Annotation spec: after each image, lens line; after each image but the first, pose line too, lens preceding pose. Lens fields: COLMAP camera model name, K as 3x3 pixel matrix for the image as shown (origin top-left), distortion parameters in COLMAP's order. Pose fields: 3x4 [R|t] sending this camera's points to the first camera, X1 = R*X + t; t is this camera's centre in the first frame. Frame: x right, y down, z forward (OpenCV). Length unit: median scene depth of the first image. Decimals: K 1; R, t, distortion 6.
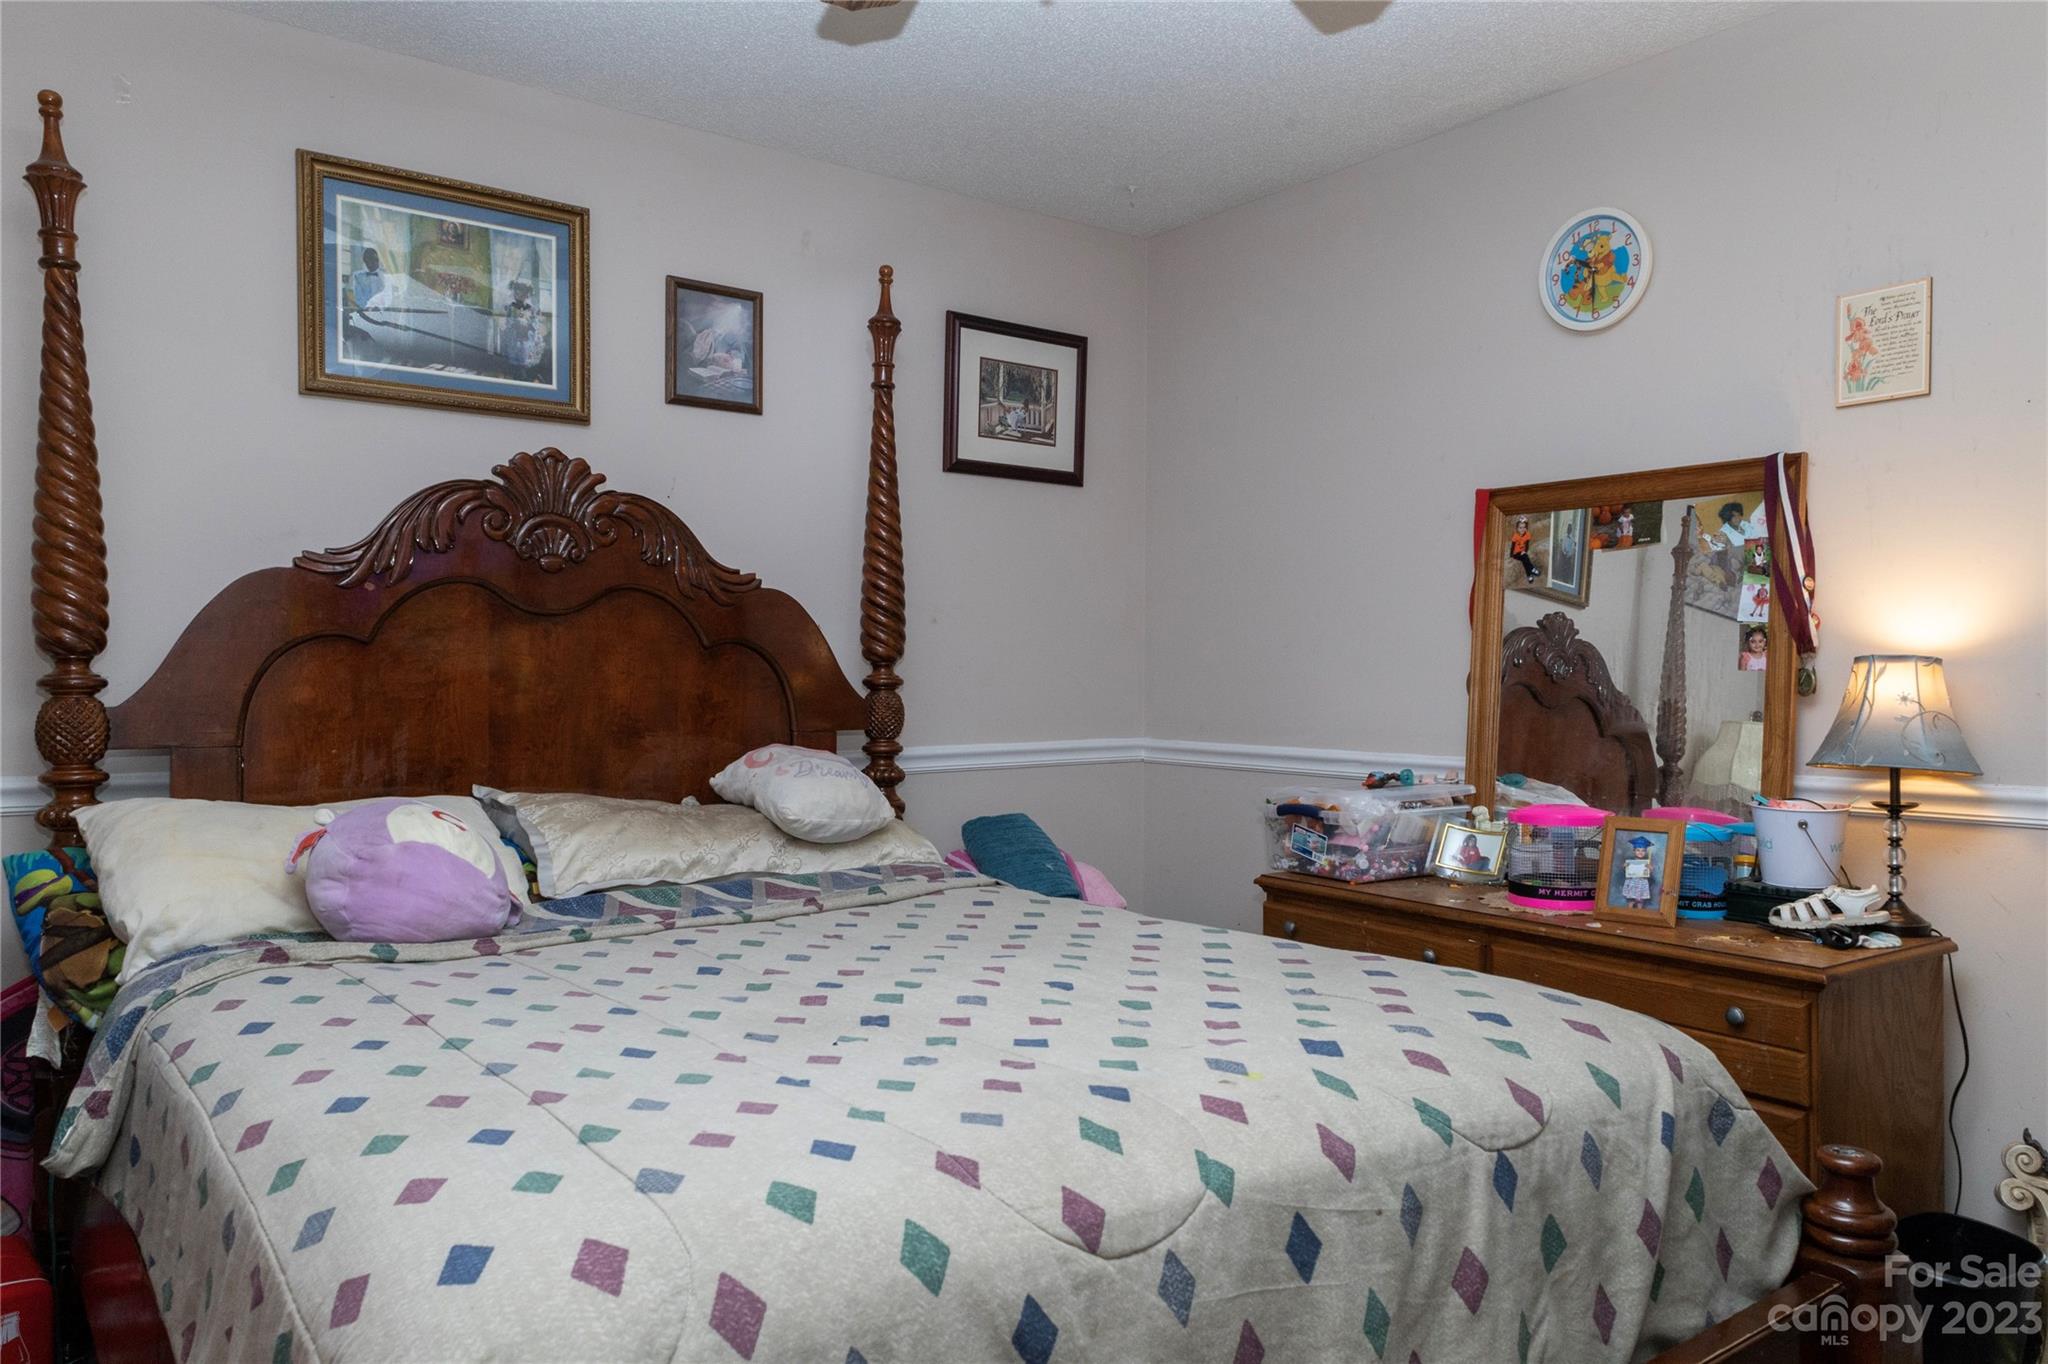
lens RADIAL K [[1427.8, 0, 1012.9], [0, 1427.8, 676.7], [0, 0, 1]] dist [0.026258, 0.006781]
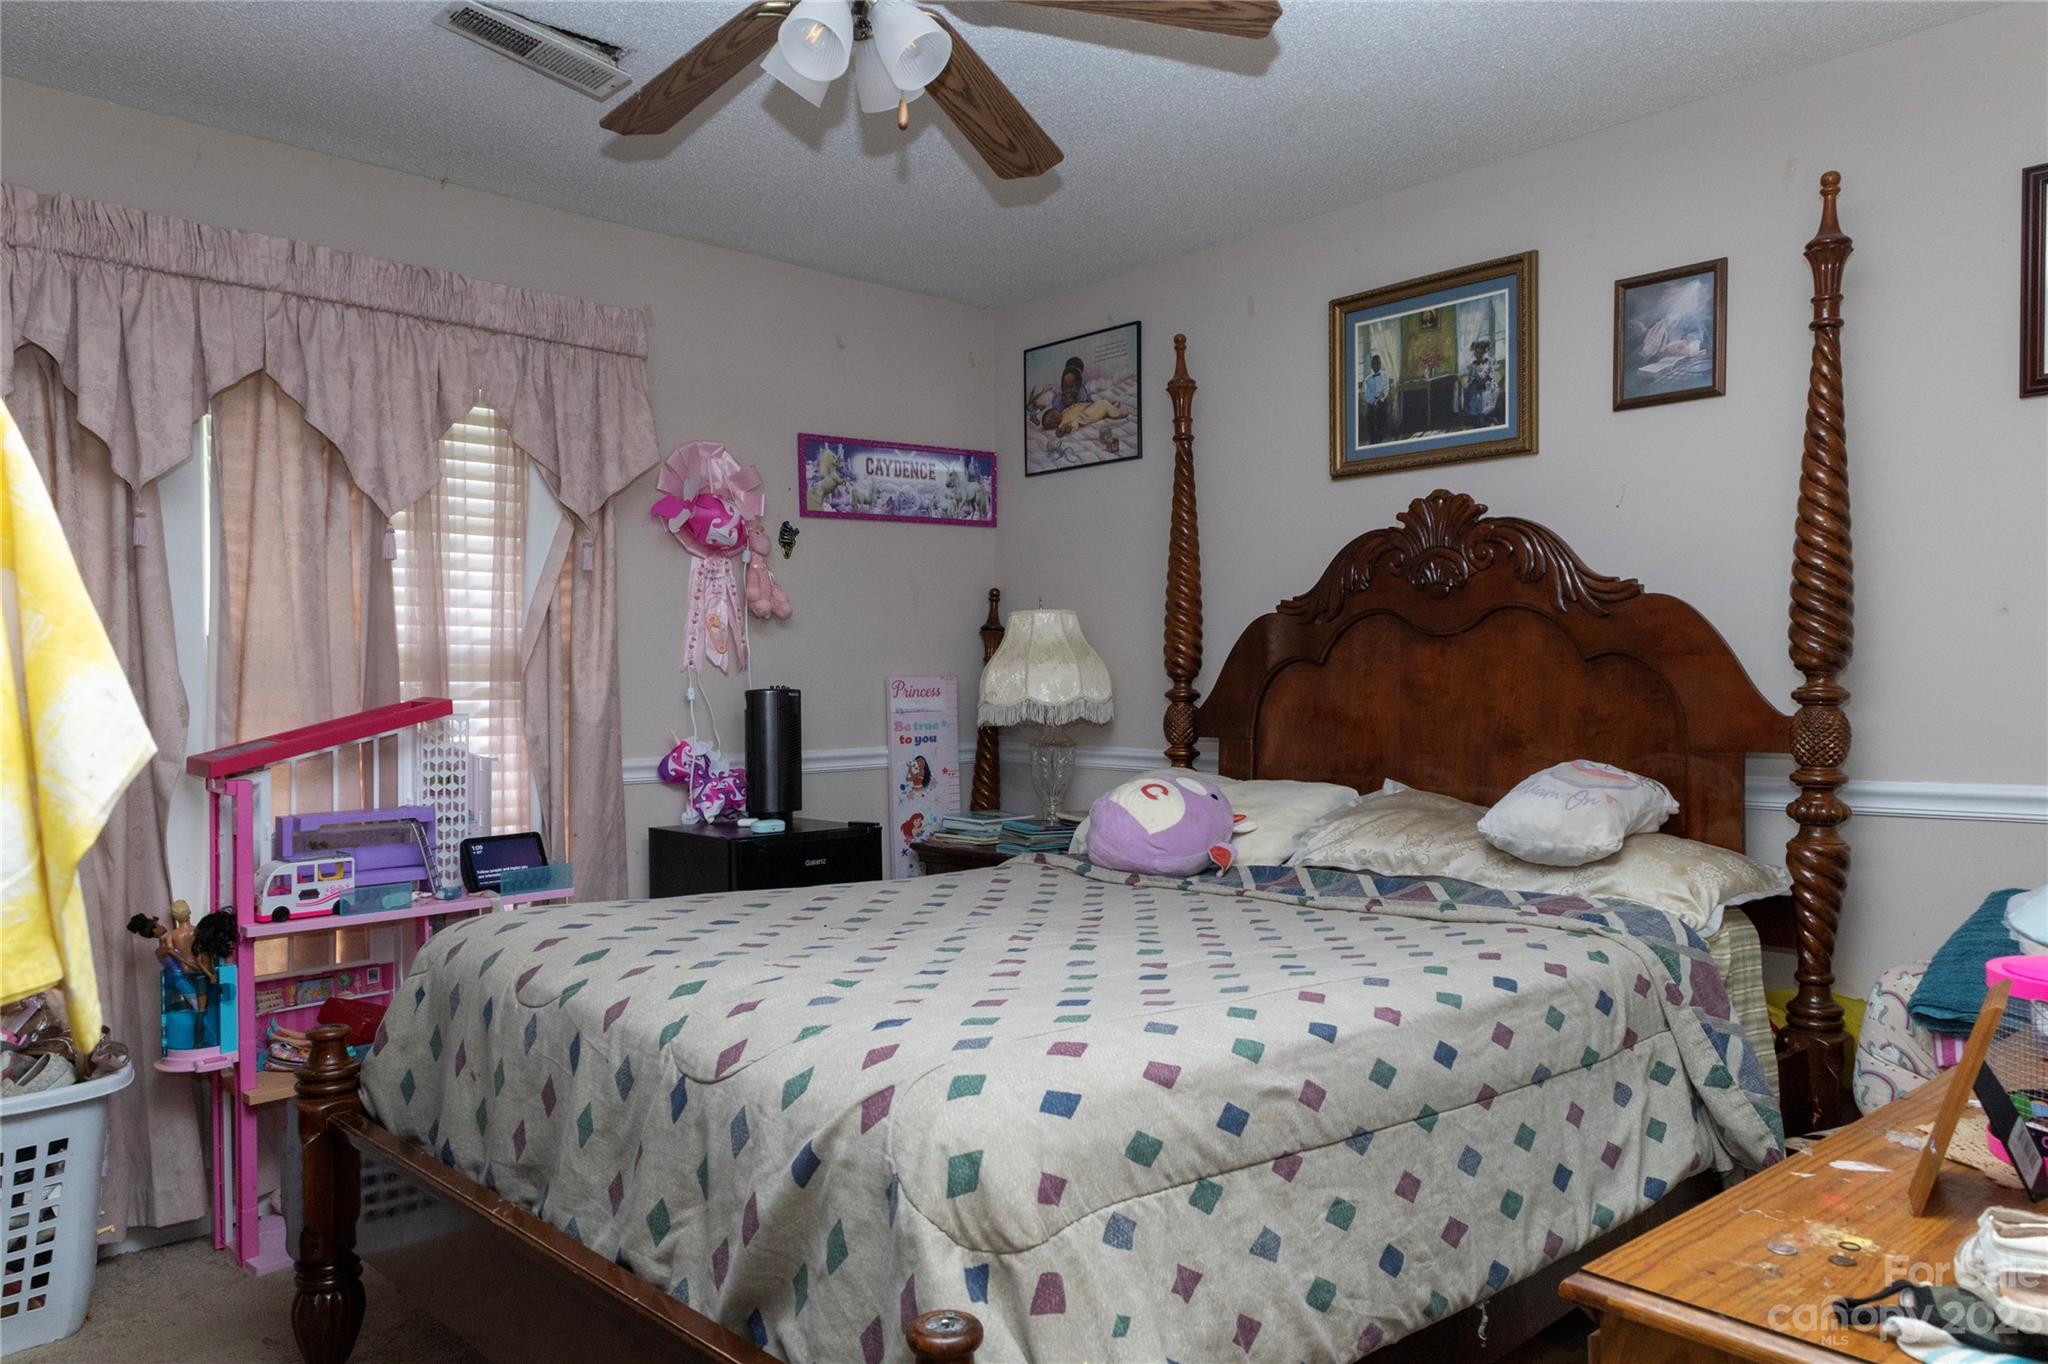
lens RADIAL K [[1427.8, 0, 1011.2], [0, 1427.8, 689.0], [0, 0, 1]] dist [0.026258, 0.006781]
pose [[0.099796, -0.007651, -0.994979, 0.733371], [-0.003141, 0.999963, -0.008005, 0.008940], [0.995003, 0.003924, 0.099768, 0.517128]]
